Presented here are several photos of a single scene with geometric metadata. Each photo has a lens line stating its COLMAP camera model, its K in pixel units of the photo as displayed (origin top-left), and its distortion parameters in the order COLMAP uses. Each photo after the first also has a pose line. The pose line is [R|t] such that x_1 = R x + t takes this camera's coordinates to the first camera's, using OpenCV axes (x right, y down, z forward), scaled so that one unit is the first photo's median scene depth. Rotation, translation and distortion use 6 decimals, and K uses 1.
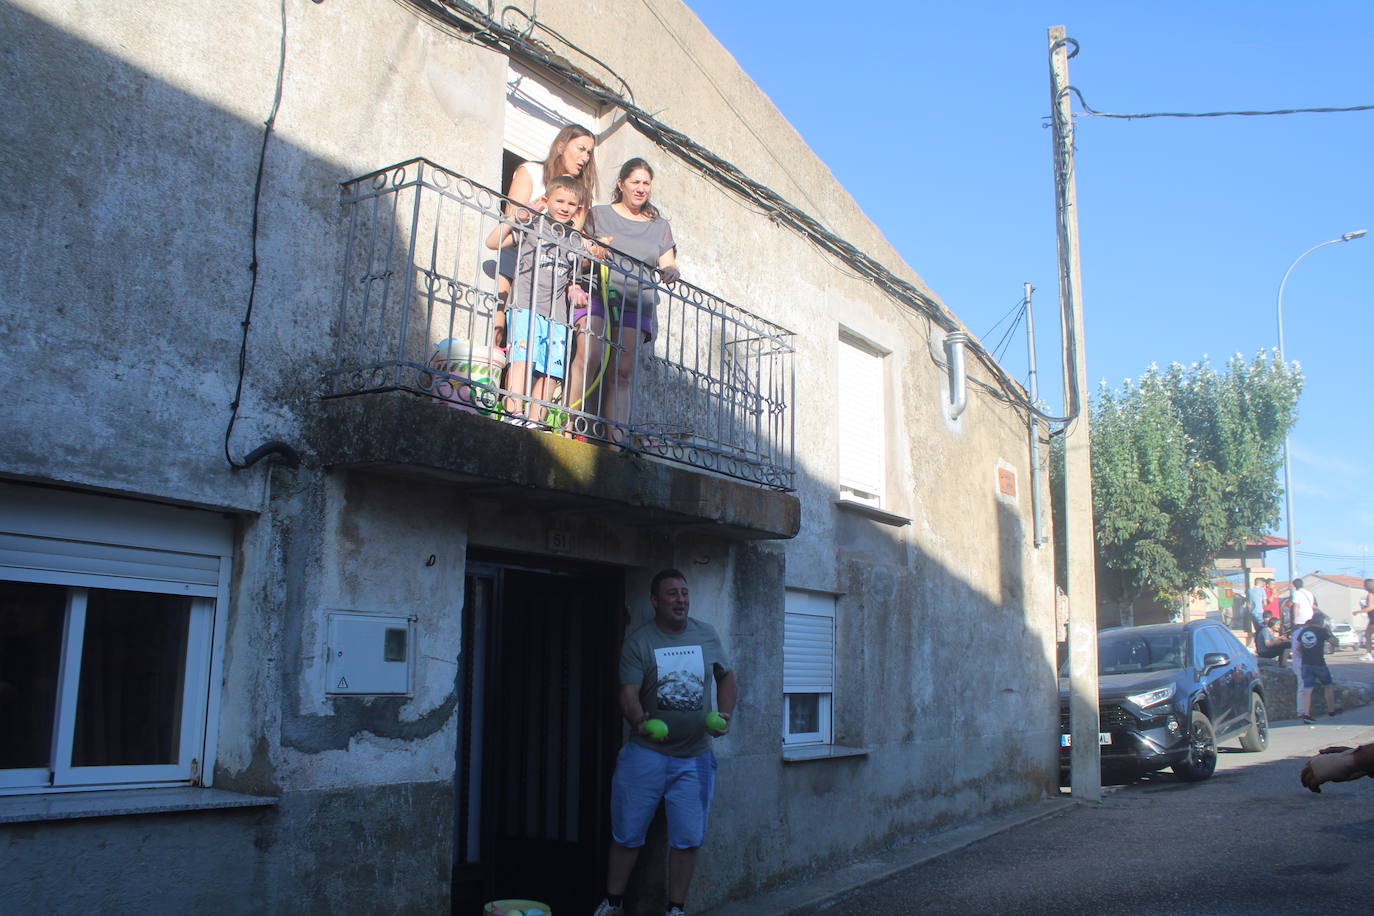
lens RADIAL K [[1234.6, 0, 689.9], [0, 1234.6, 458.0], [0, 0, 1]] dist [-0.107196, 0.033360]
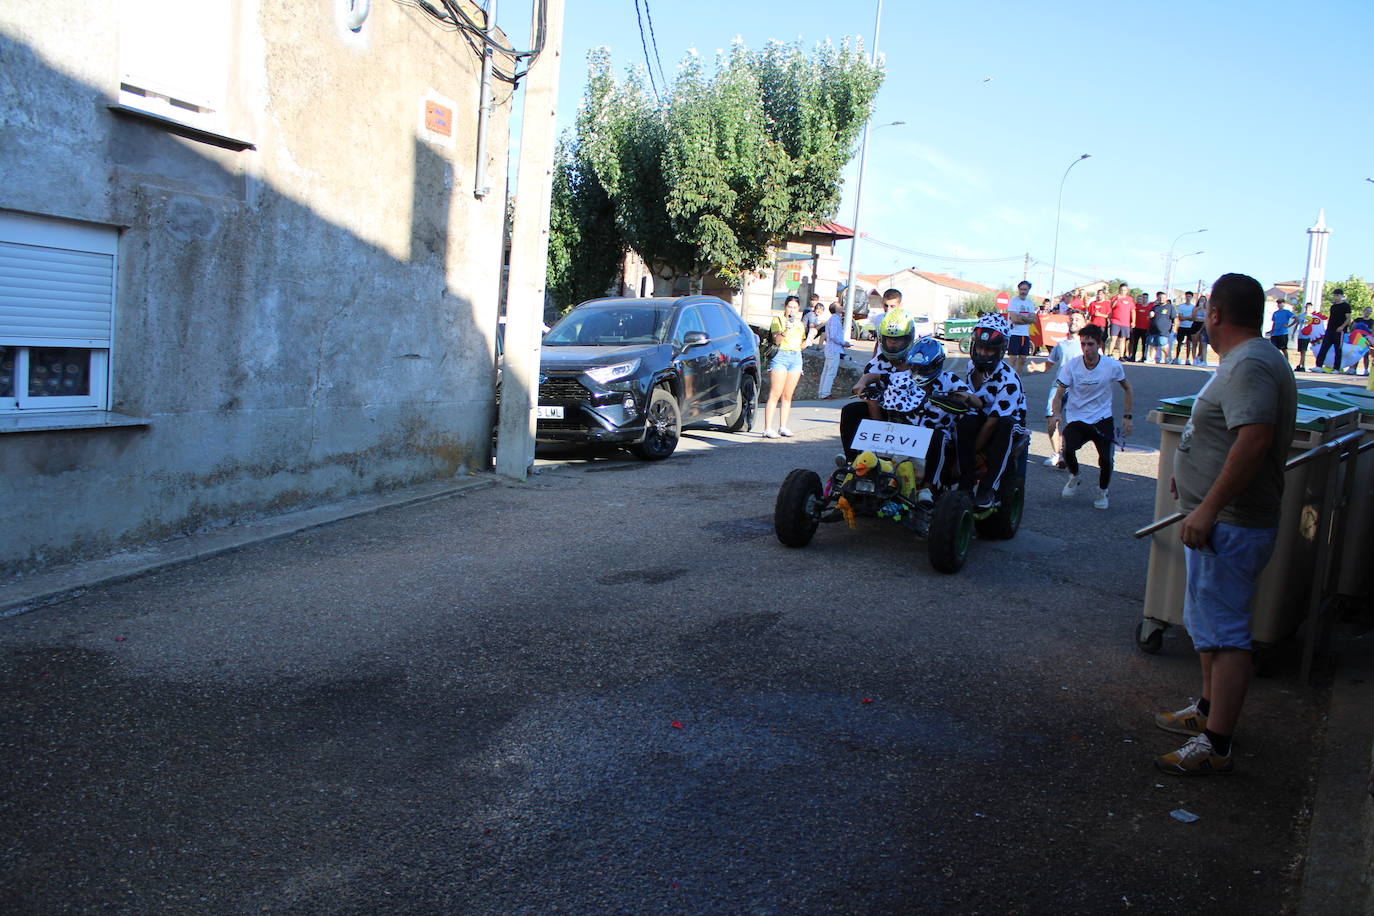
lens RADIAL K [[1234.6, 0, 685.2], [0, 1234.6, 455.1], [0, 0, 1]] dist [-0.107196, 0.033360]
pose [[0.947550, 0.030059, 0.318192, 0.179037], [-0.115657, 0.960345, 0.253695, 0.010485], [-0.297949, -0.277190, 0.913451, 0.112677]]
